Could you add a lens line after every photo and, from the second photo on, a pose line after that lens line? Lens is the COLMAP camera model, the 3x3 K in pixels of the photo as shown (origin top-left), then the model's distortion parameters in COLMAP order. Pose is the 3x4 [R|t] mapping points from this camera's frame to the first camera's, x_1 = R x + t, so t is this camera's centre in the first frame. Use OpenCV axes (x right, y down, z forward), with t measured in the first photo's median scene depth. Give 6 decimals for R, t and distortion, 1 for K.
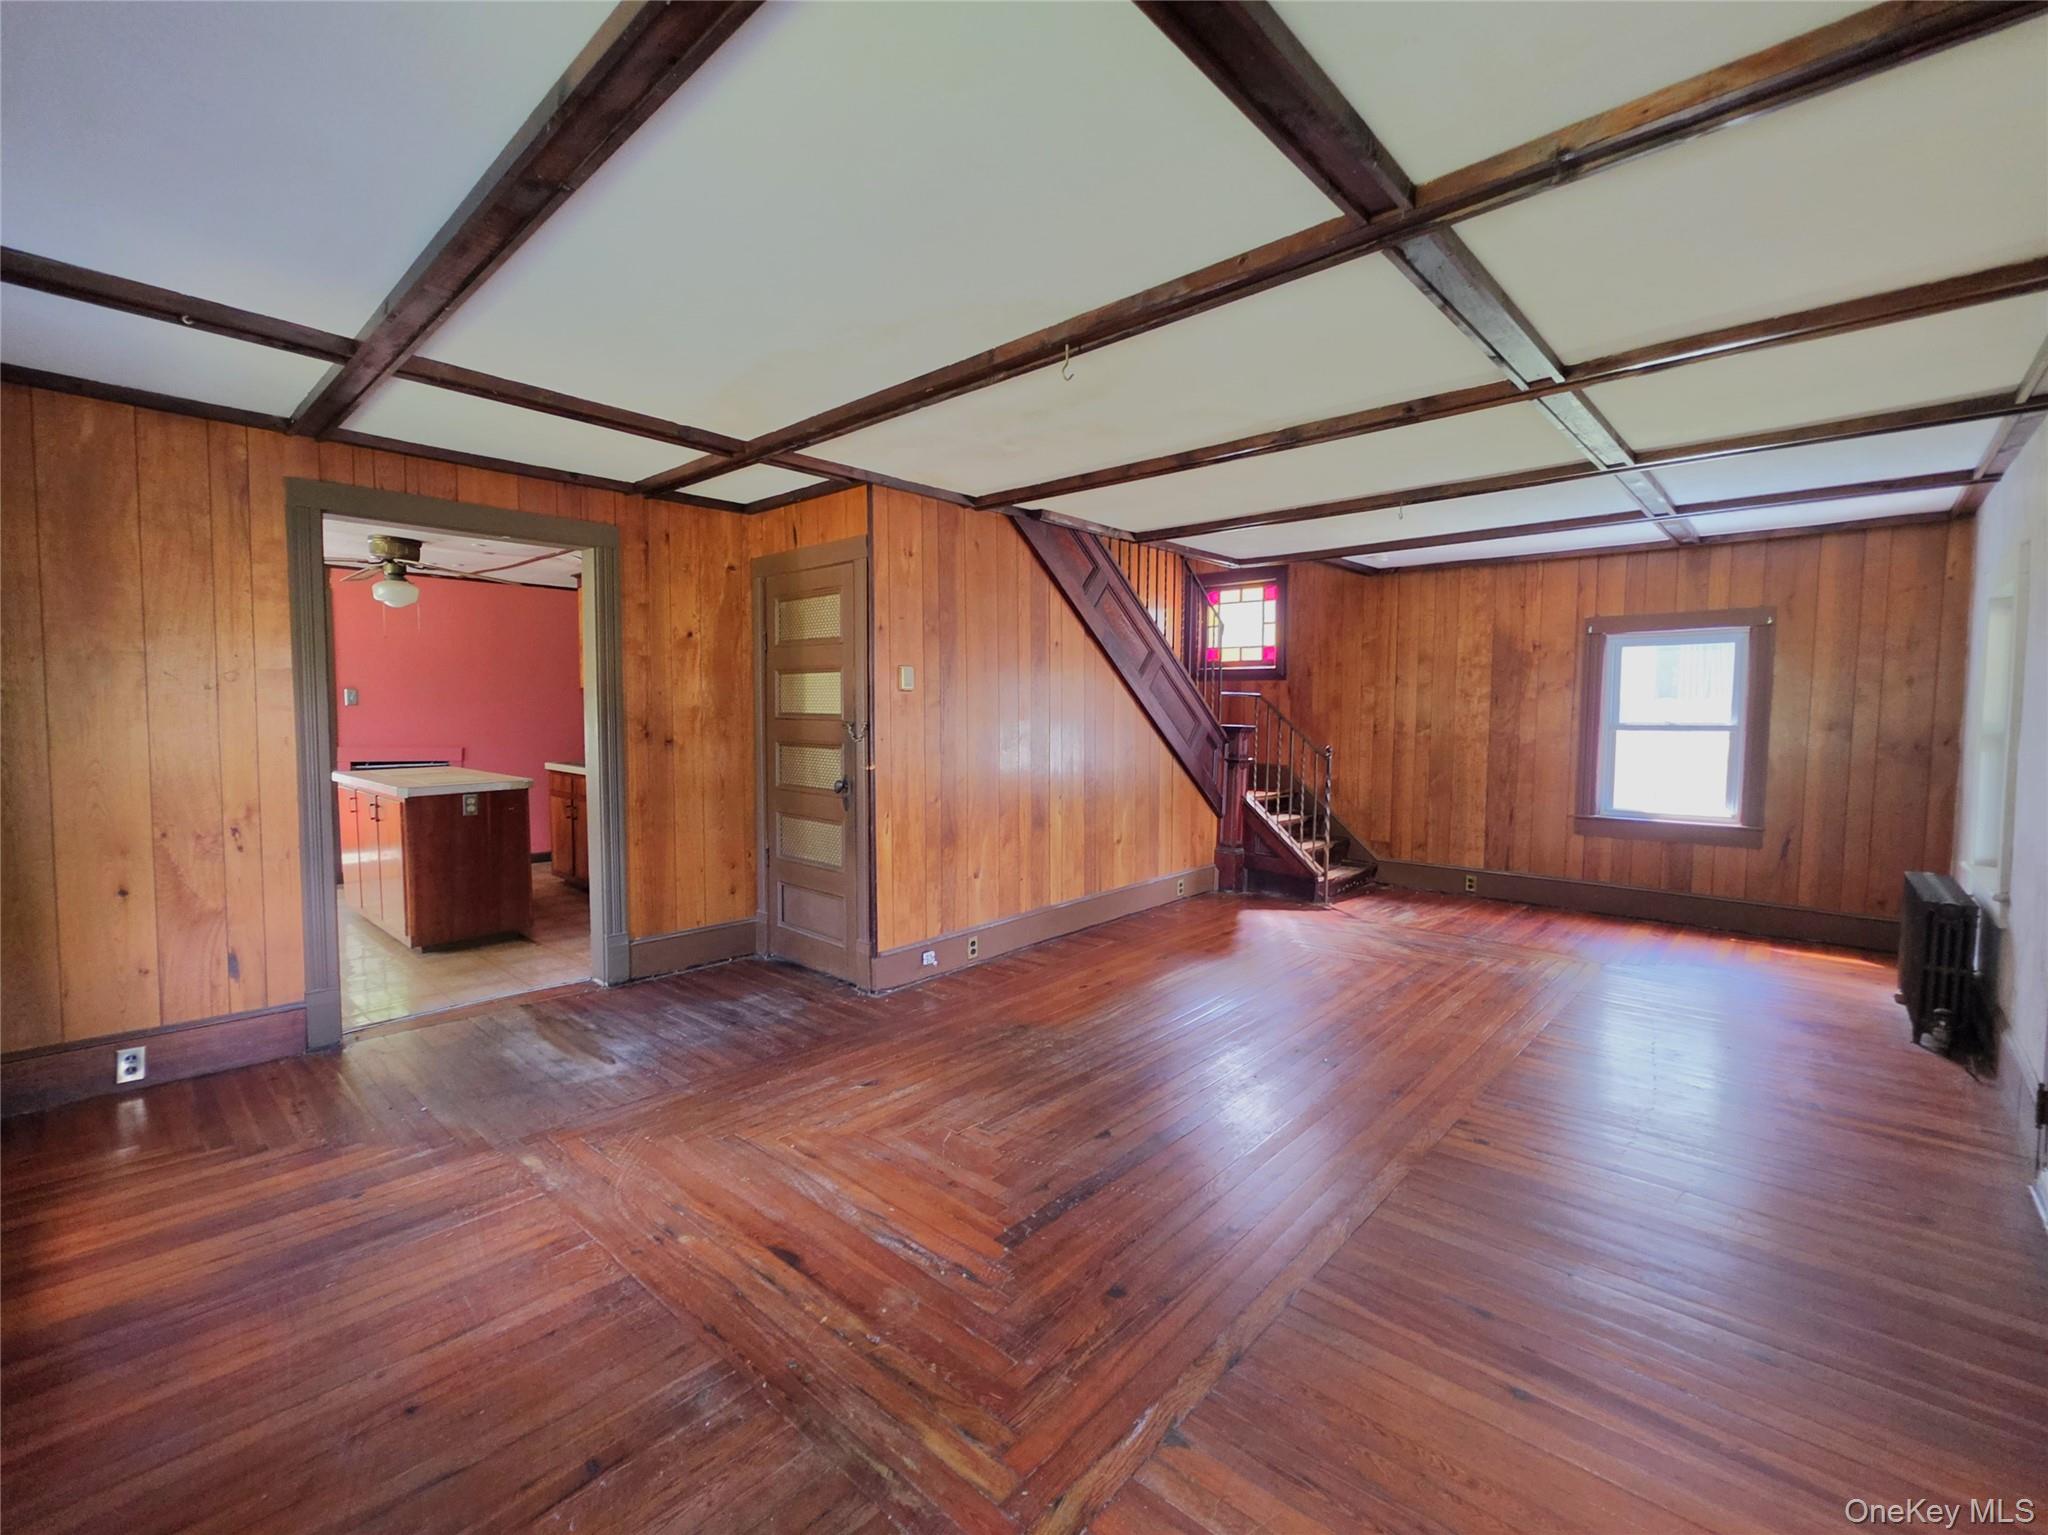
lens RADIAL K [[902.2, 0, 1016.7], [0, 902.2, 756.2], [0, 0, 1]] dist [-0.002601, -0.000363]
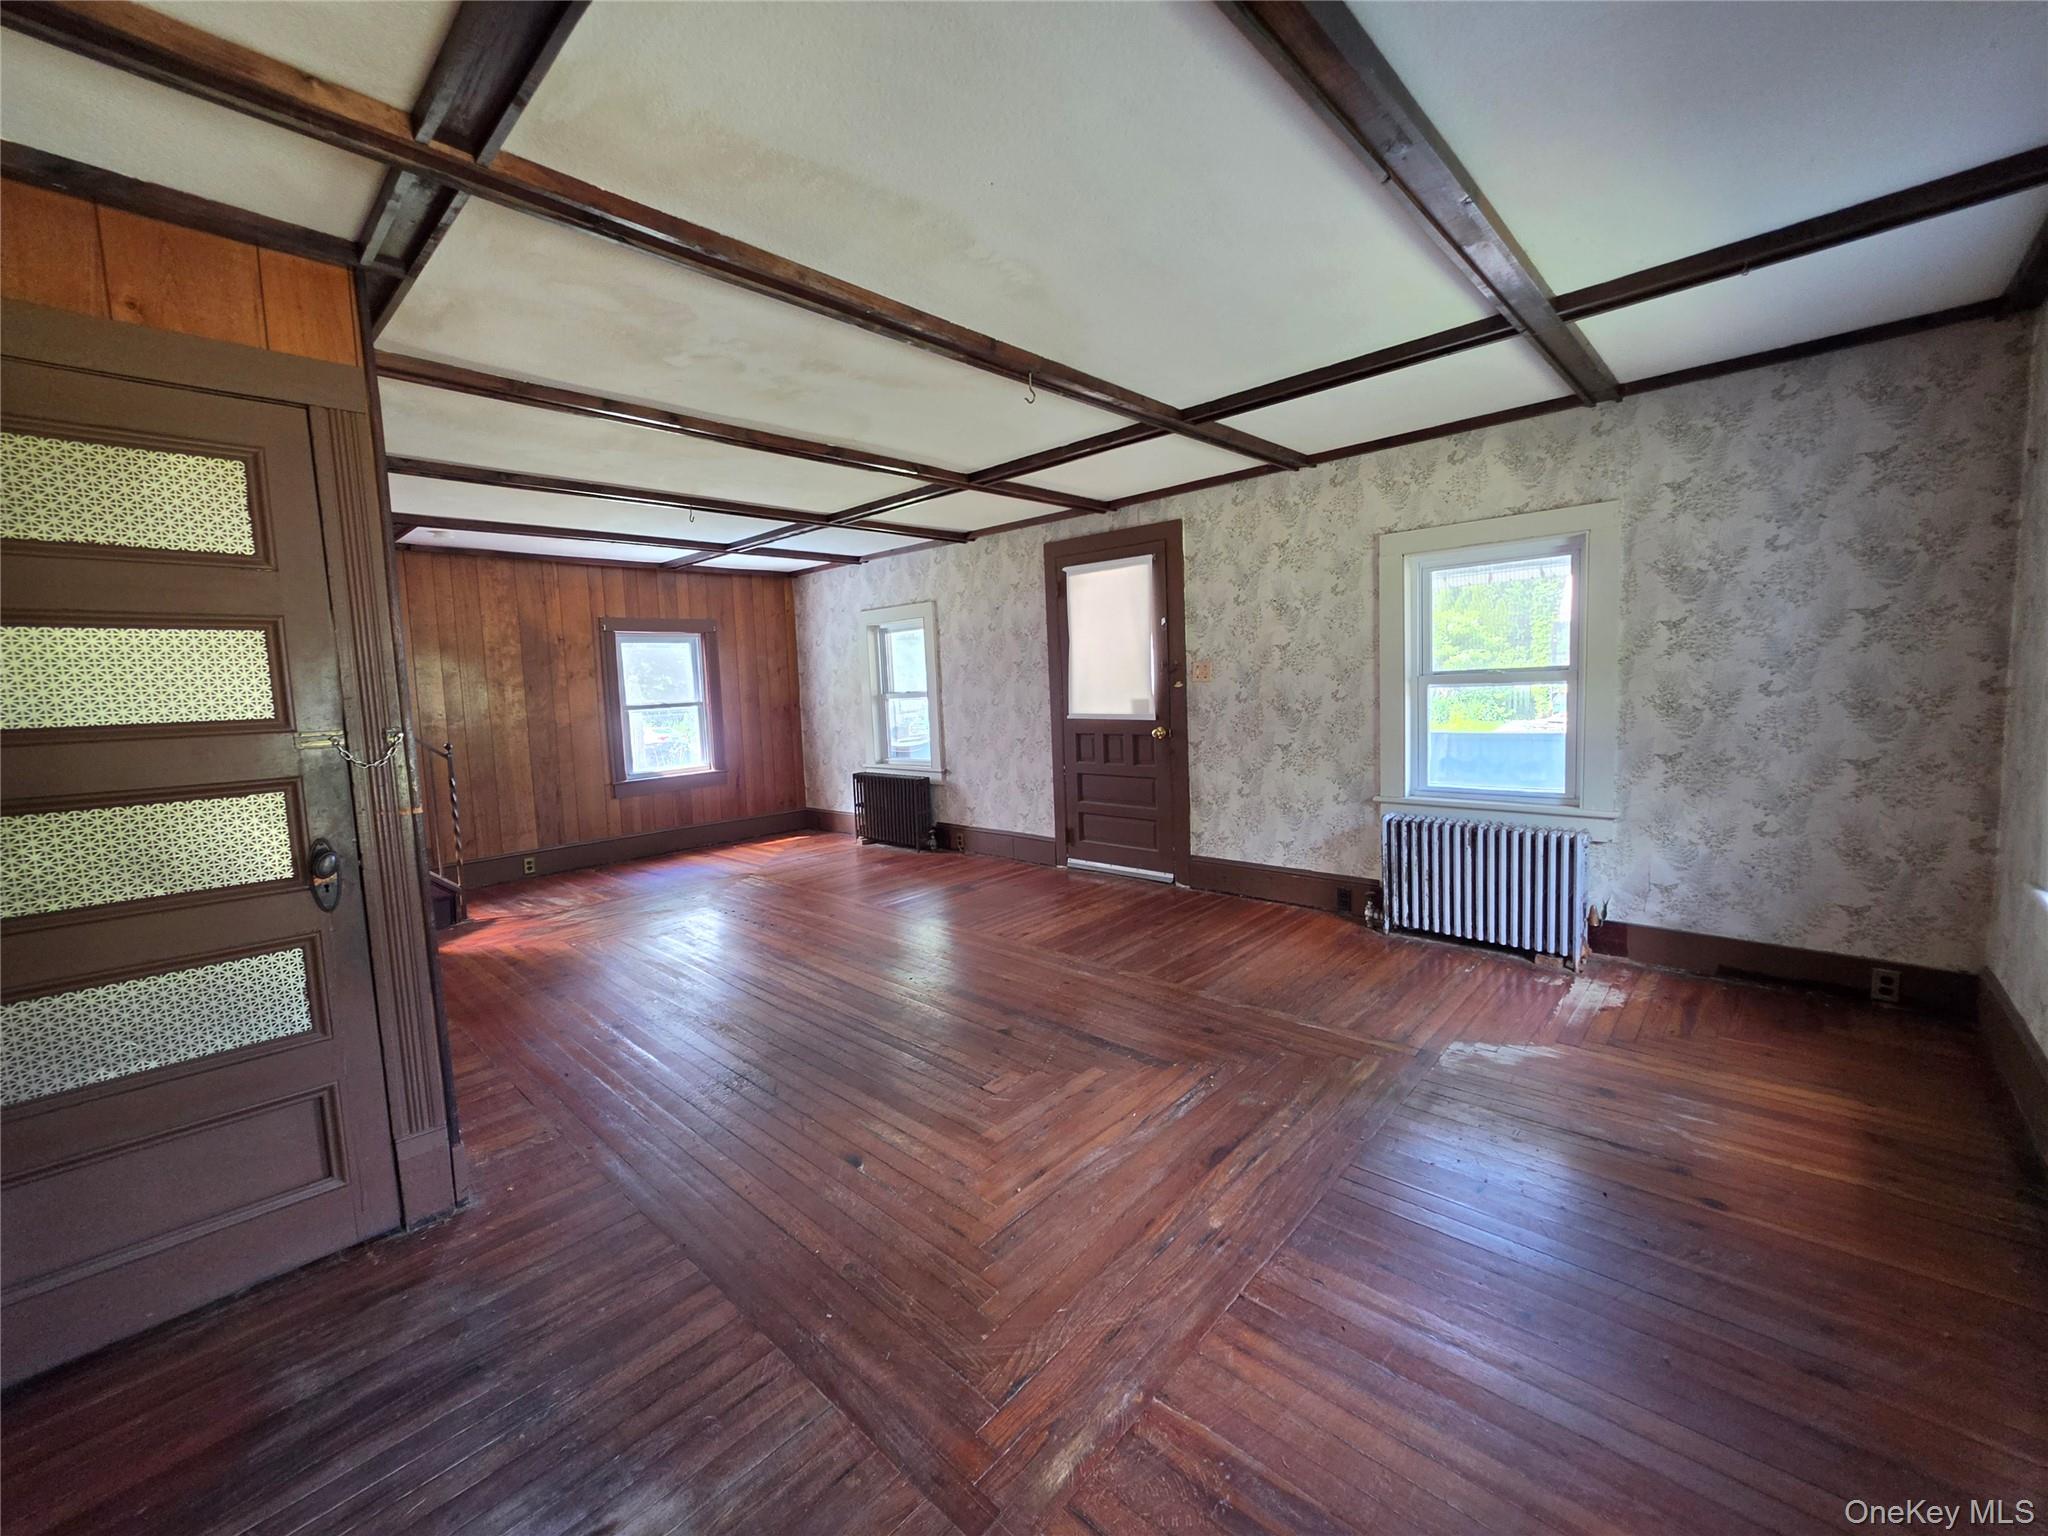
lens RADIAL K [[824.4, 0, 1018.5], [0, 824.4, 759.7], [0, 0, 1]] dist [-0.001591, 0.000547]
pose [[0.007371, -0.100877, 0.994872, -0.537779], [0.092218, 0.990728, 0.099773, -0.028406], [-0.995712, 0.091010, 0.016606, 0.516563]]
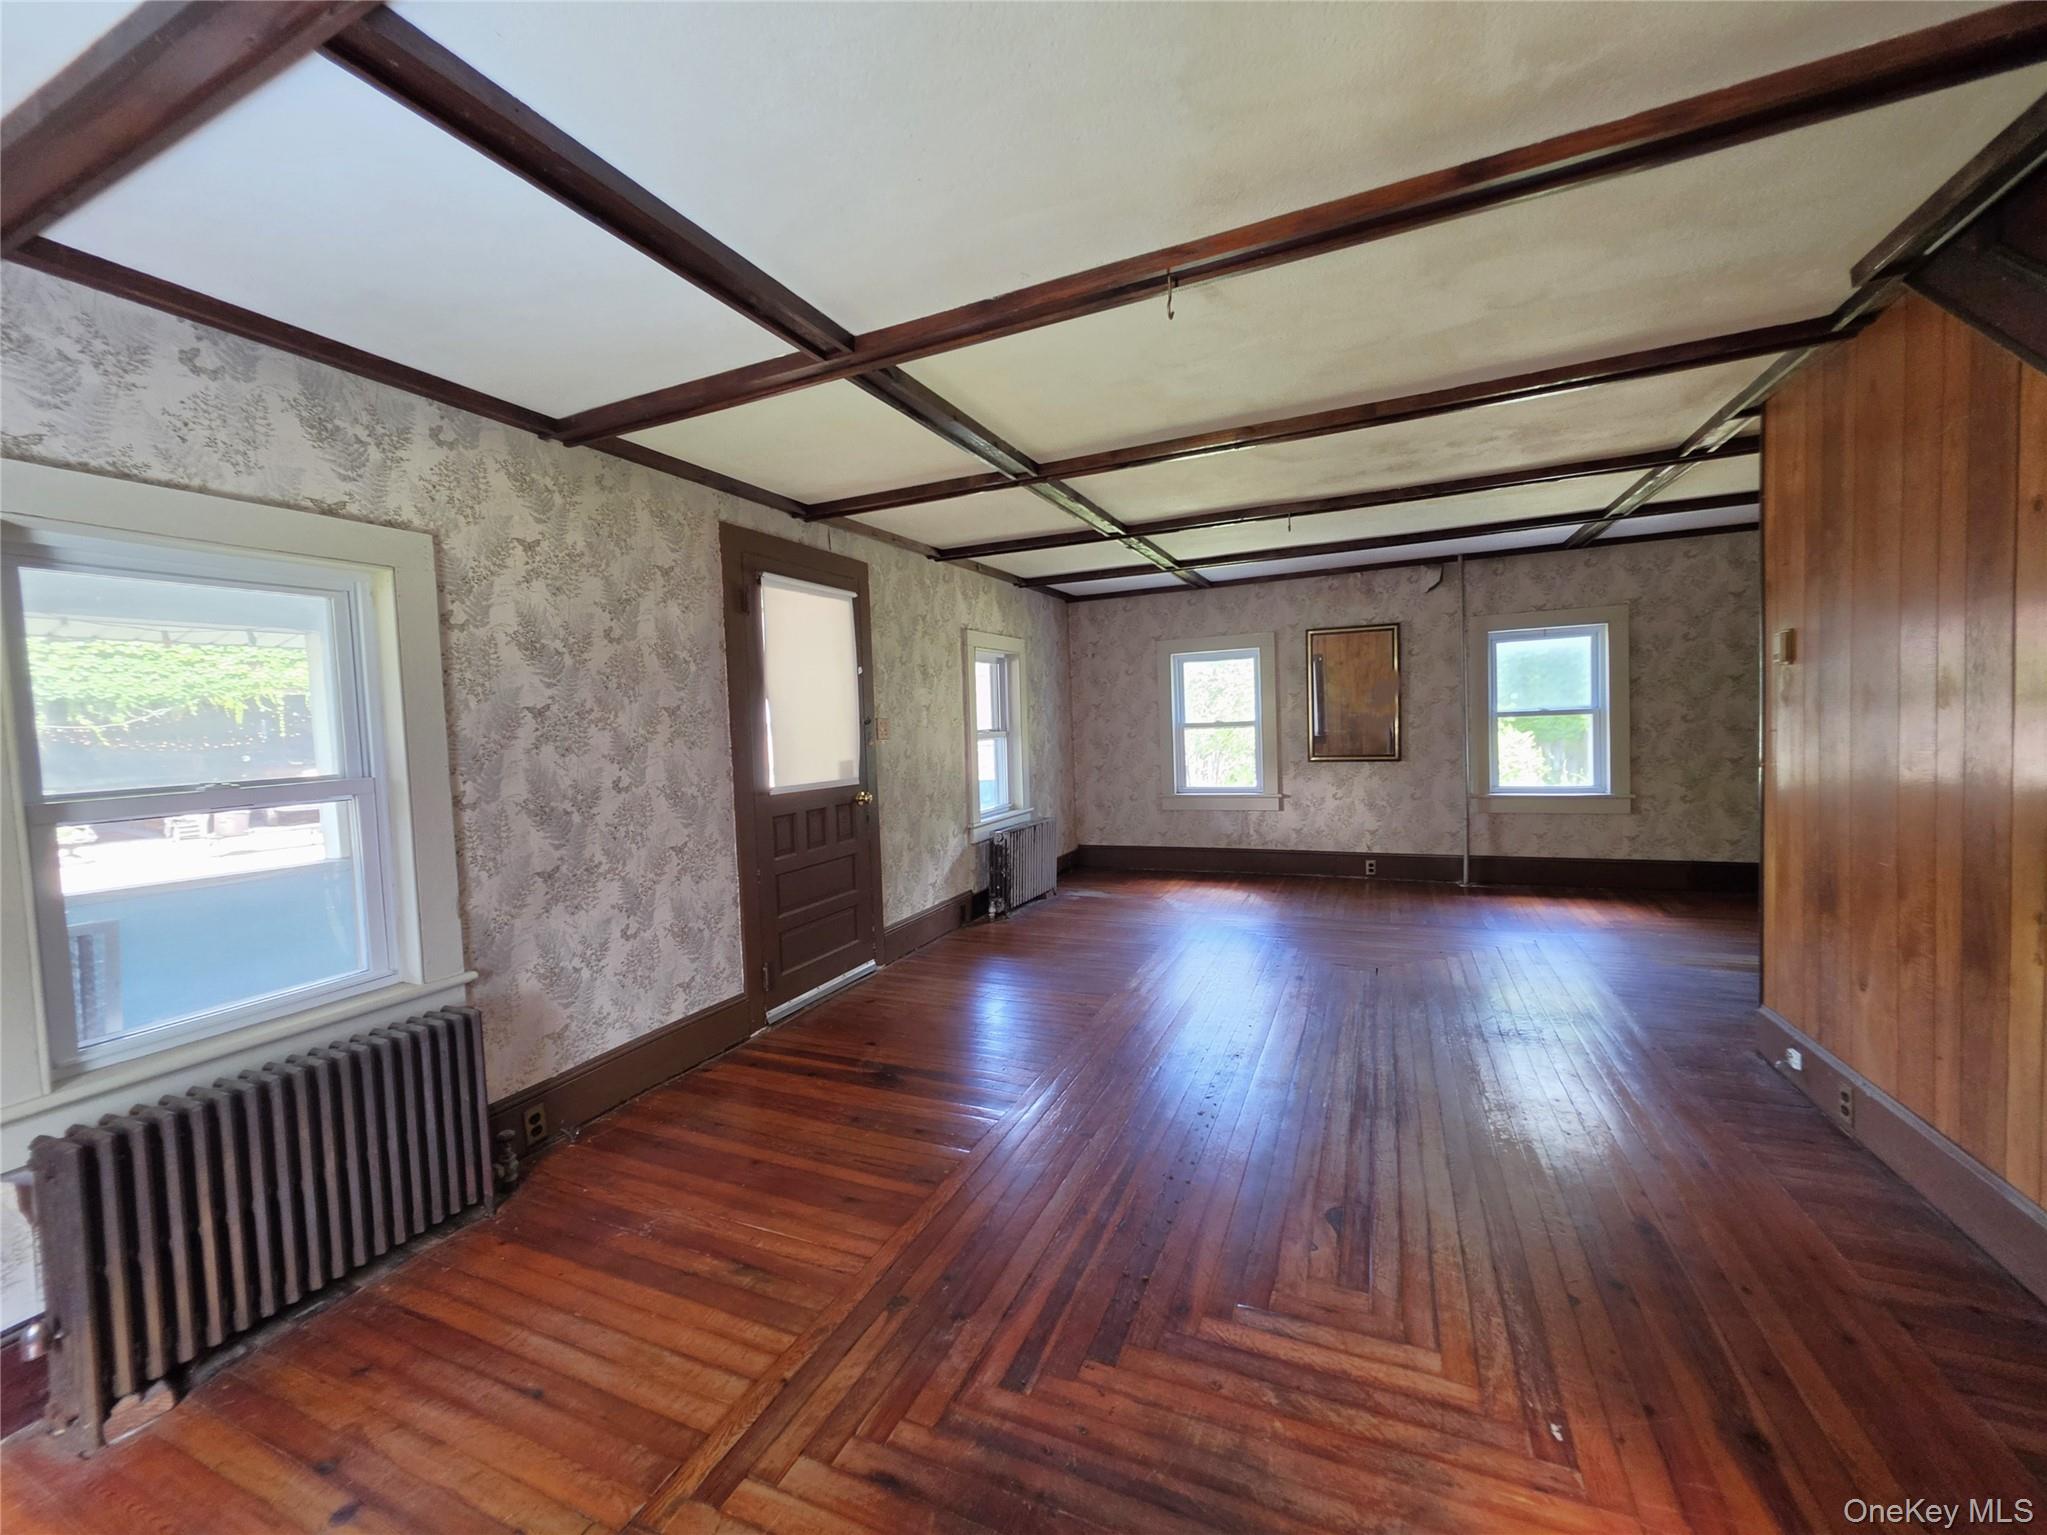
lens RADIAL K [[827.2, 0, 1013.6], [0, 827.2, 759.5], [0, 0, 1]] dist [-0.000703, 0.000663]
pose [[-0.947187, 0.052075, -0.316426, 0.566385], [0.023389, 0.995317, 0.093788, -0.062026], [0.319828, 0.081434, -0.943970, 1.211479]]
